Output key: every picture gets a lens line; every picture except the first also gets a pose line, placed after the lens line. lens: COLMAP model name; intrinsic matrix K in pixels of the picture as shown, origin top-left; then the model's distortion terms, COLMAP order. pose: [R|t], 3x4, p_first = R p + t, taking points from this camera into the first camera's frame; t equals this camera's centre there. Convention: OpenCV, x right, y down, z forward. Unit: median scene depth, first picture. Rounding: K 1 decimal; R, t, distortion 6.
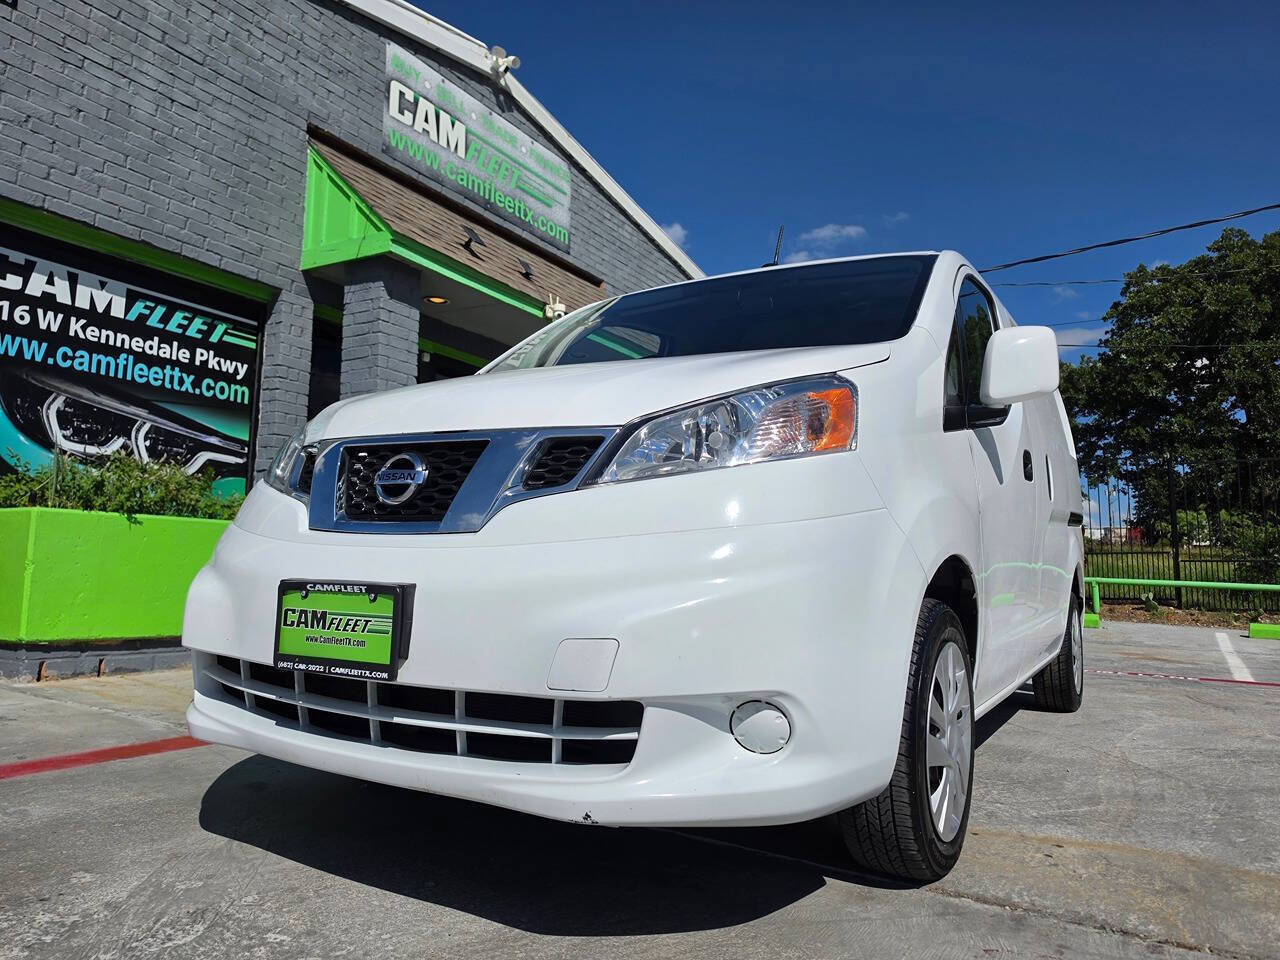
lens RADIAL K [[901.3, 0, 647.7], [0, 901.3, 460.7], [0, 0, 1]] dist [0.016246, -0.015206]
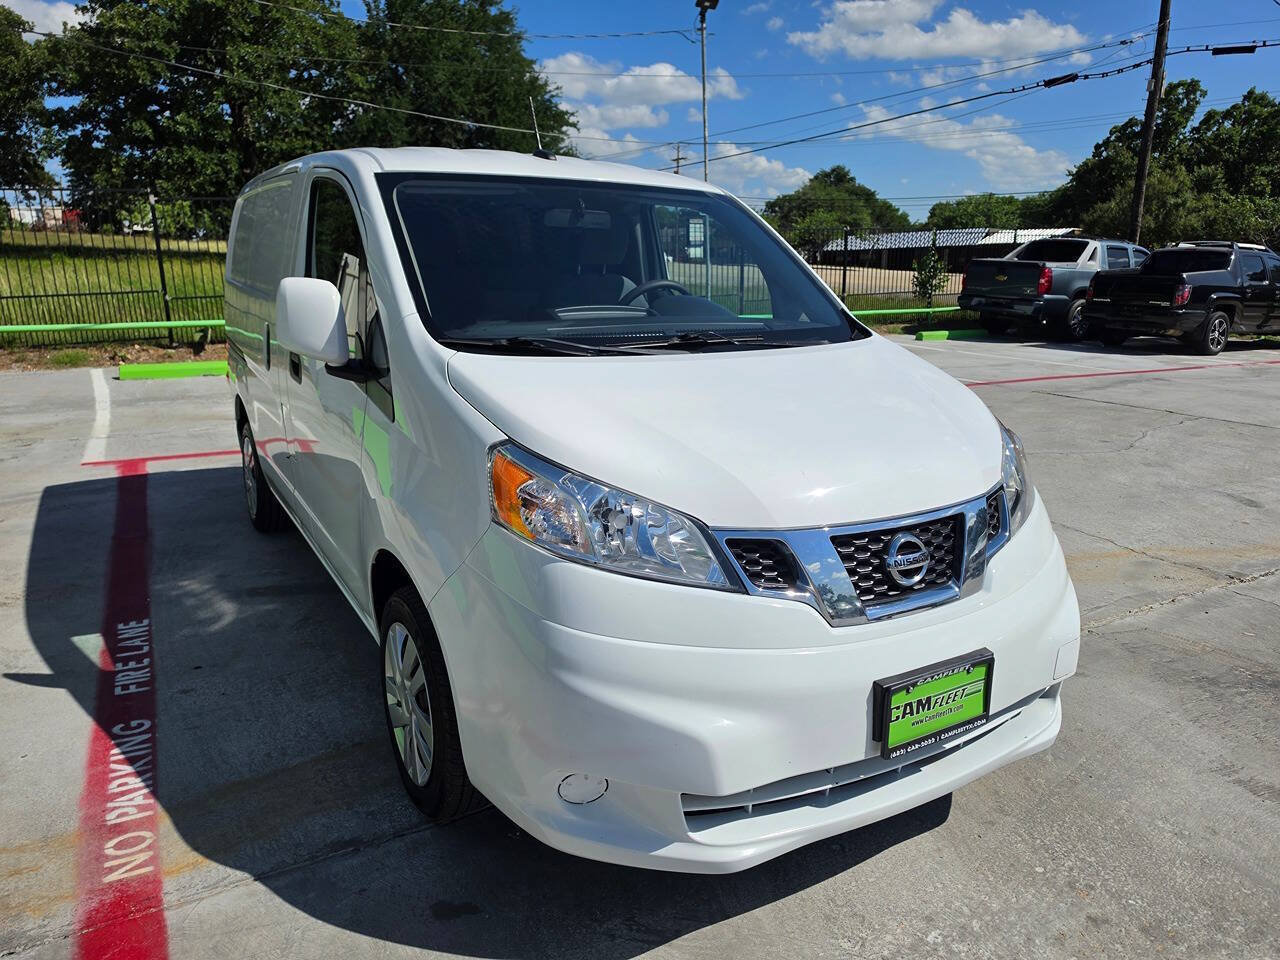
lens RADIAL K [[901.3, 0, 639.3], [0, 901.3, 475.9], [0, 0, 1]] dist [0.016246, -0.015206]
pose [[0.485226, -0.223516, 0.845338, -1.312474], [-0.095497, 0.947446, 0.305330, -0.375592], [-0.869158, -0.228881, 0.438380, 0.803529]]
